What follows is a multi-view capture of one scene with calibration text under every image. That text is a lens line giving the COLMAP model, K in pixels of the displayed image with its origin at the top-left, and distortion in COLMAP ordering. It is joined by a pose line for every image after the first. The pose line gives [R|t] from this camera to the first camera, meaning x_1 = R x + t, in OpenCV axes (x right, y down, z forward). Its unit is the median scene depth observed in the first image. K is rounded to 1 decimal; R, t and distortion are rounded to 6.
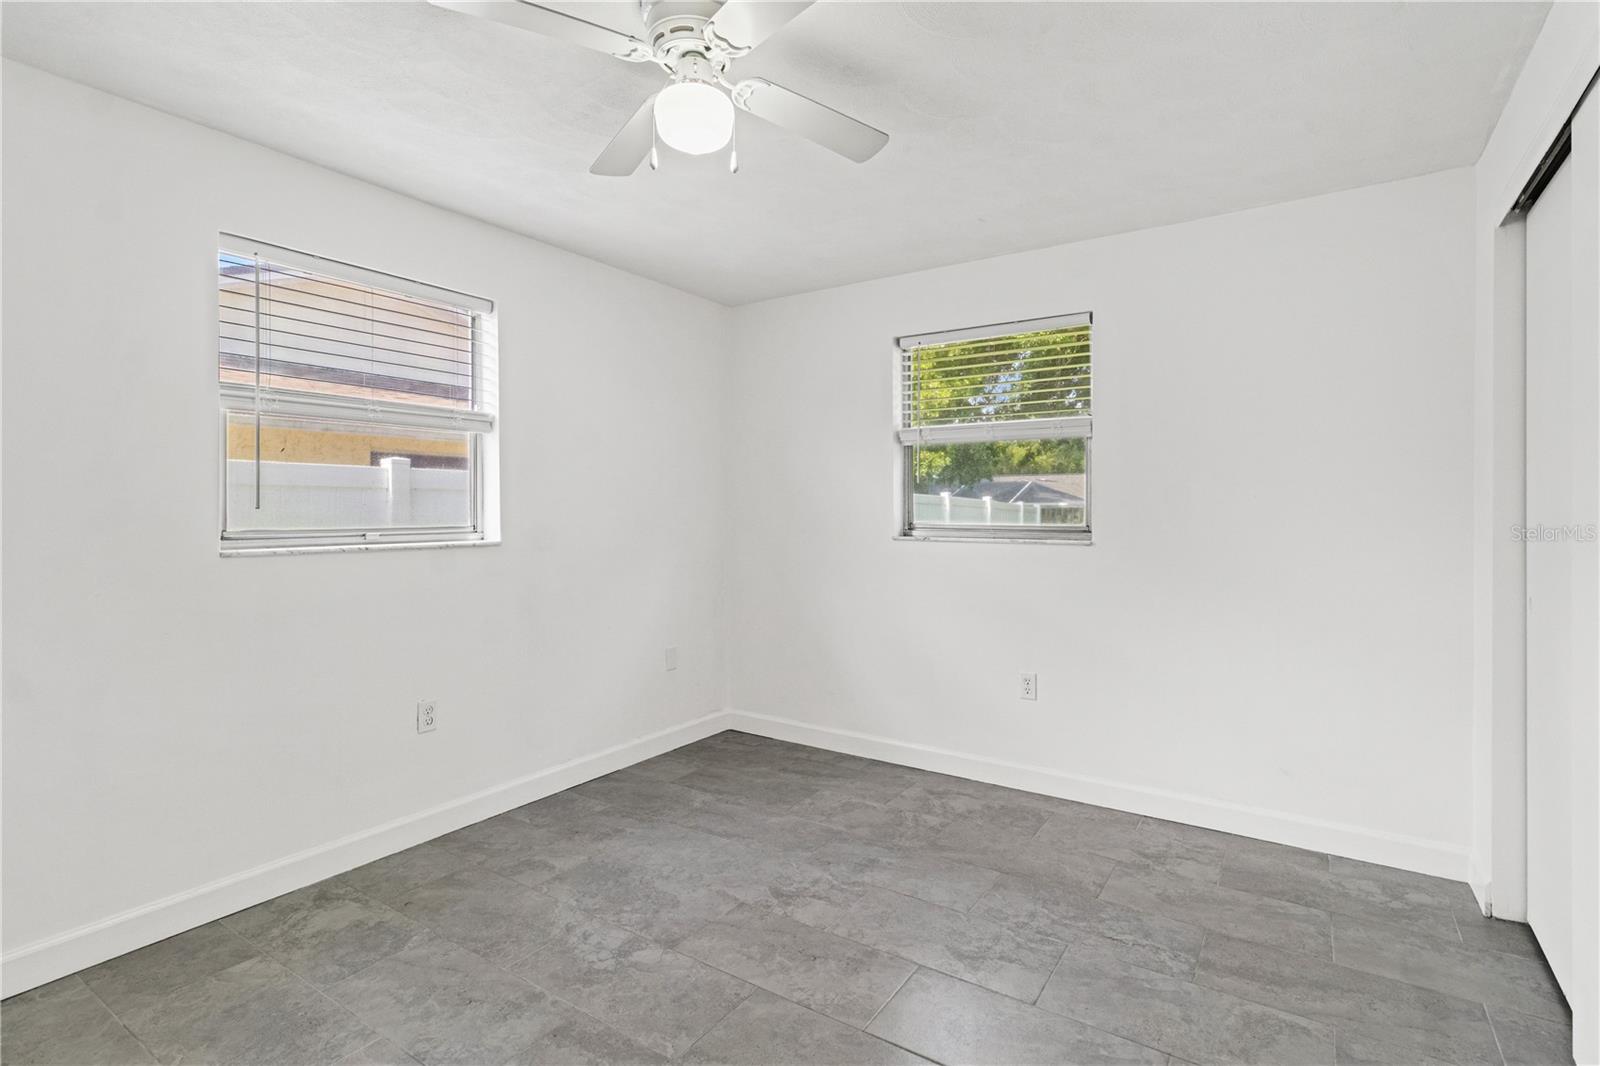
lens RADIAL K [[767.1, 0, 802.9], [0, 767.1, 531.2], [0, 0, 1]] dist [-0.003619, 0.001899]
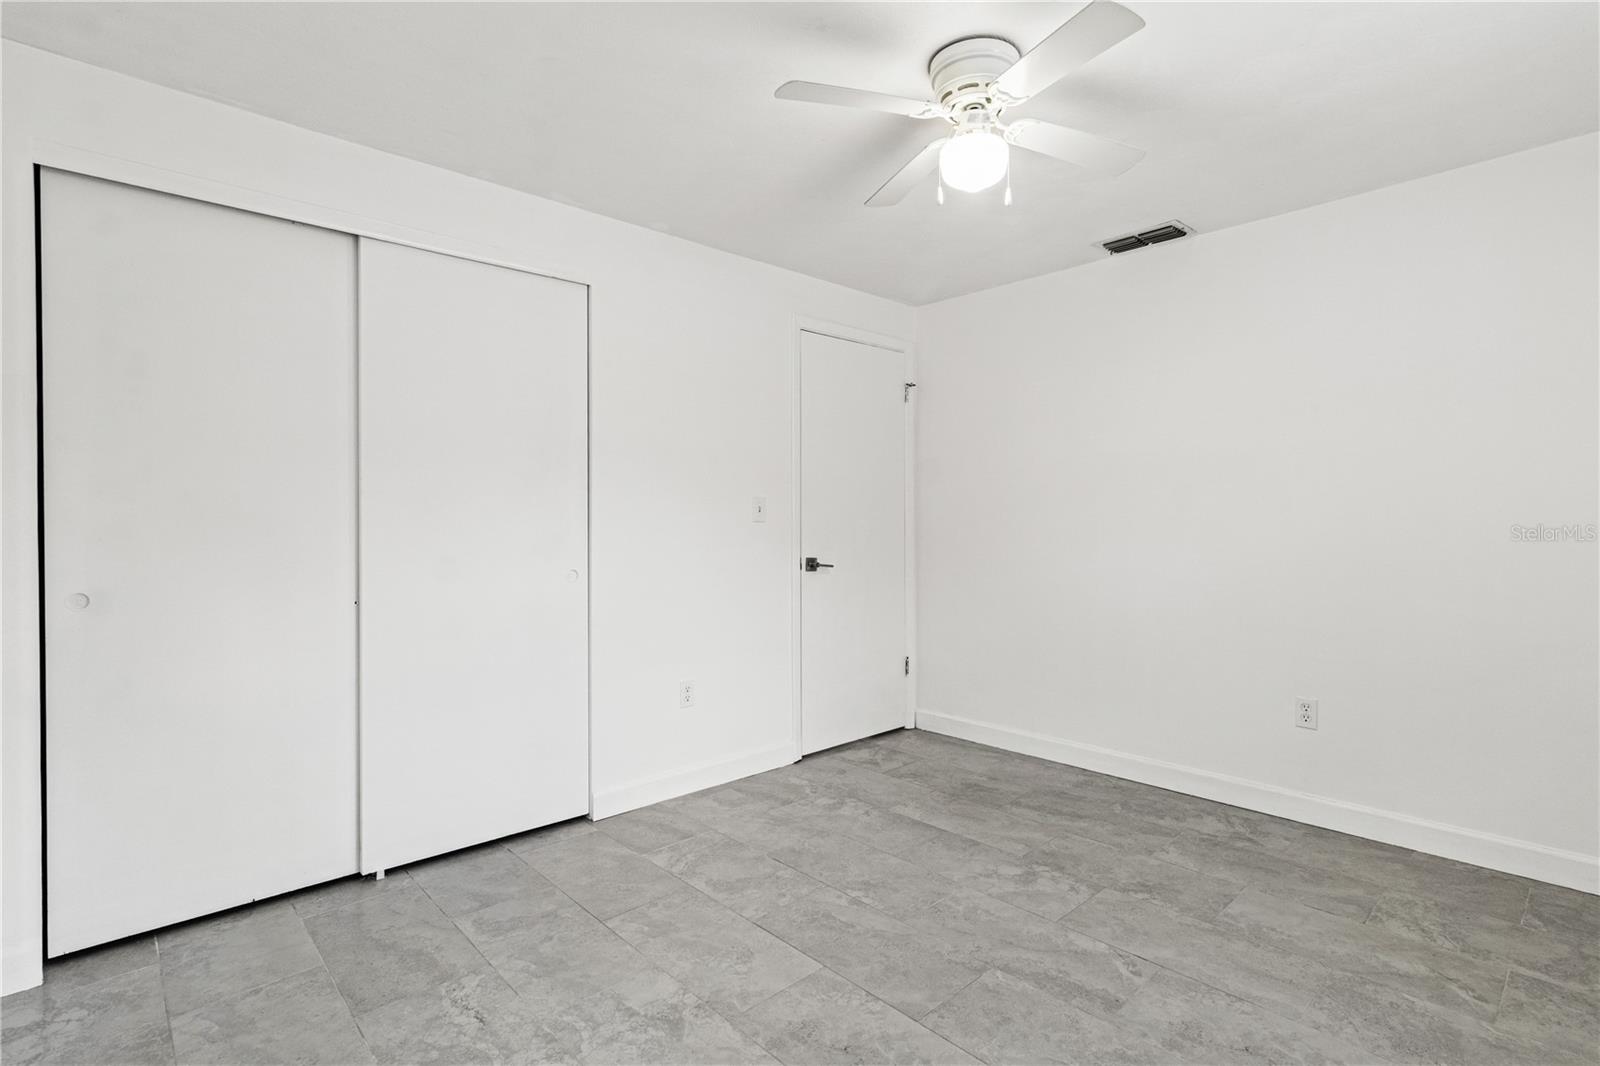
lens RADIAL K [[767.1, 0, 800.3], [0, 767.1, 521.9], [0, 0, 1]] dist [-0.003619, 0.001899]
pose [[-0.972398, 0.003544, 0.233303, -0.136906], [0.009058, 0.999704, 0.022571, -0.019094], [-0.233154, 0.024061, -0.972142, 1.907623]]
